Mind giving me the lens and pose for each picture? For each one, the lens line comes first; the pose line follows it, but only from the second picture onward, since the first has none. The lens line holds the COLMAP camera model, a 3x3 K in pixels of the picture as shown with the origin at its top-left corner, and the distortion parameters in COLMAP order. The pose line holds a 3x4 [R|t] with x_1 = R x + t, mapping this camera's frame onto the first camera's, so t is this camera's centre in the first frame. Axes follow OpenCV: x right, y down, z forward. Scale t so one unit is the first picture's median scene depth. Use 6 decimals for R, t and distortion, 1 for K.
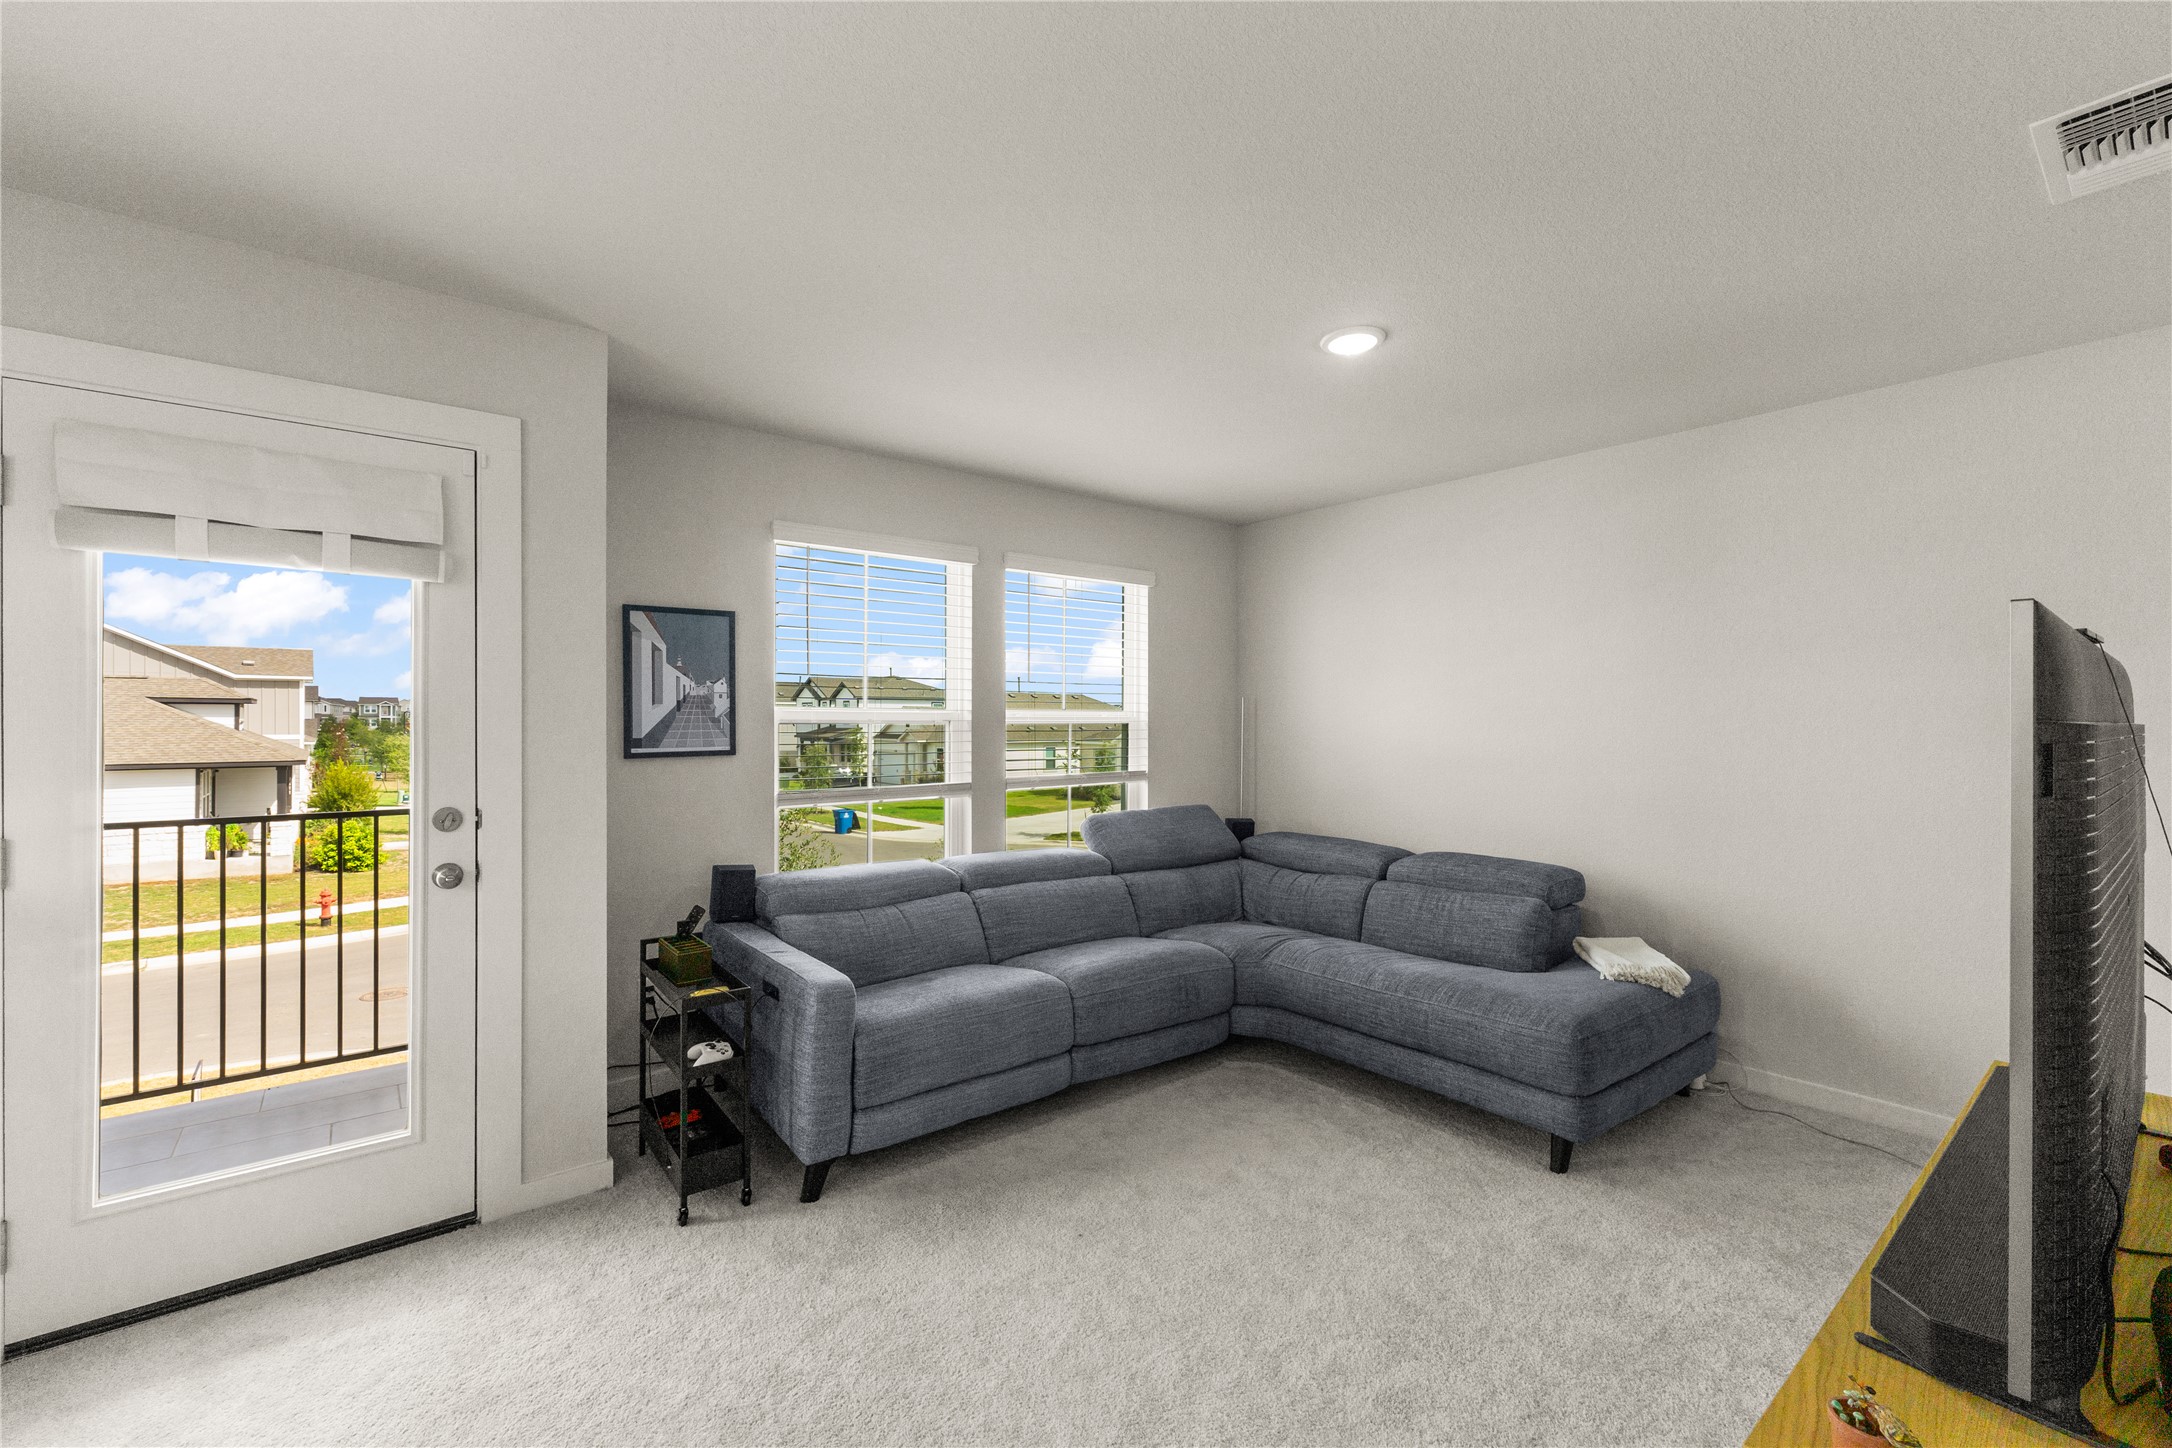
lens RADIAL K [[912.2, 0, 1092.9], [0, 912.2, 719.1], [0, 0, 1]] dist [0.005791, -0.001001]
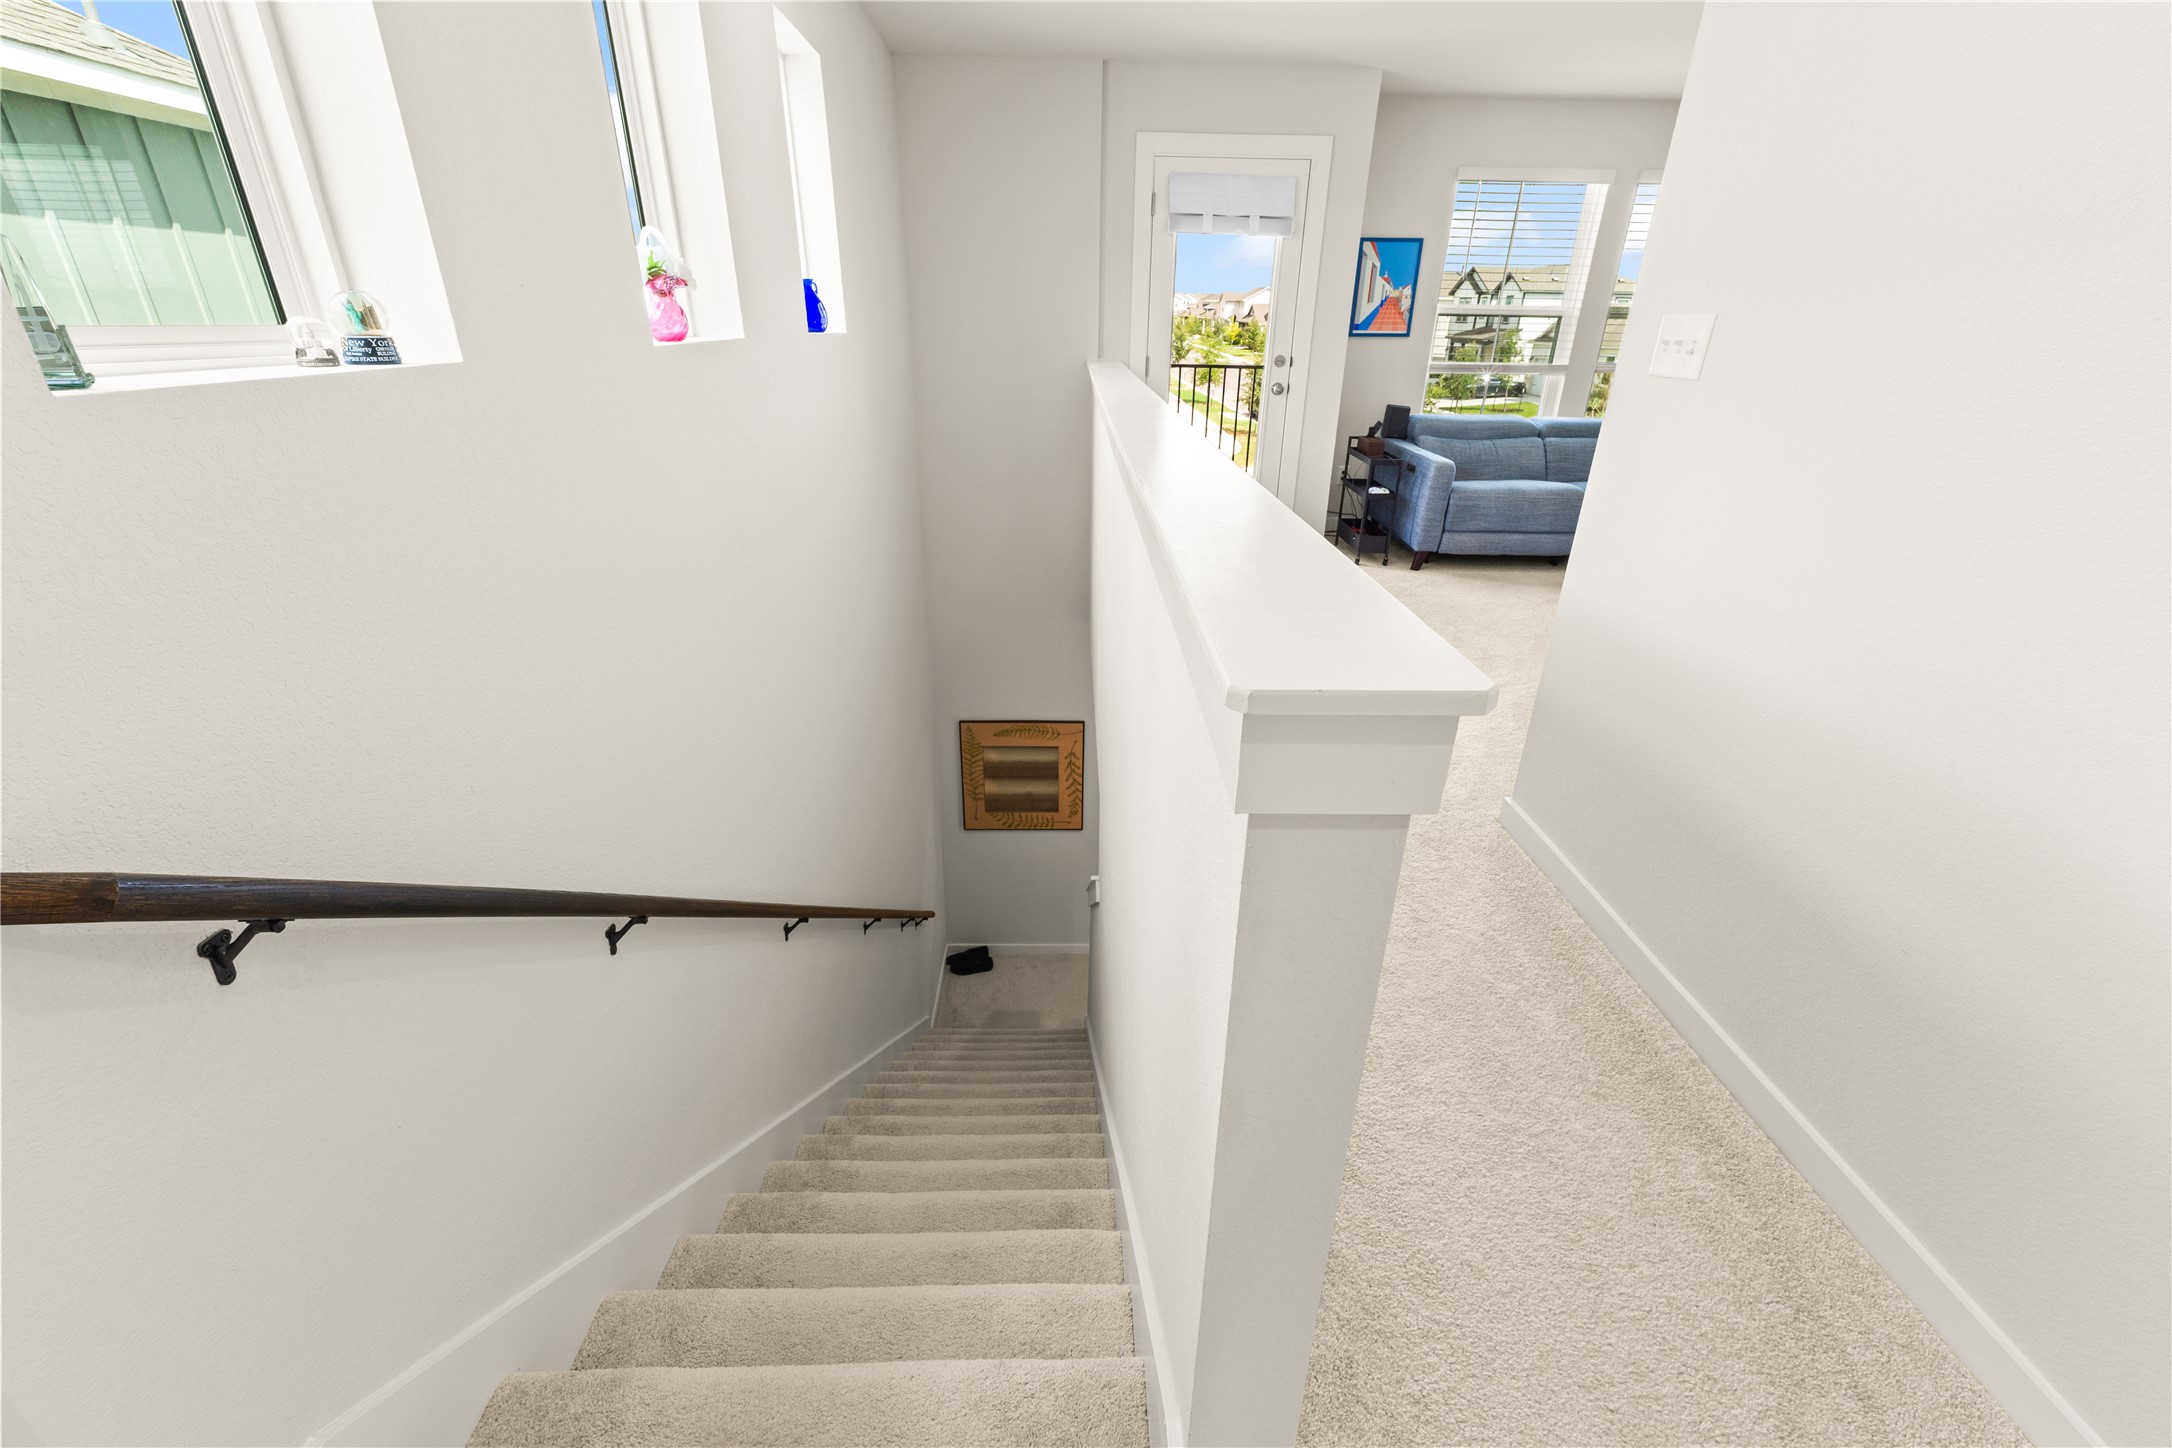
lens RADIAL K [[912.2, 0, 1086.0], [0, 912.2, 729.1], [0, 0, 1]] dist [0.005791, -0.001001]
pose [[0.788096, 0.267224, -0.554523, 0.266918], [-0.015946, 0.909415, 0.415585, 0.007523], [0.615346, -0.318679, 0.720967, -0.818288]]
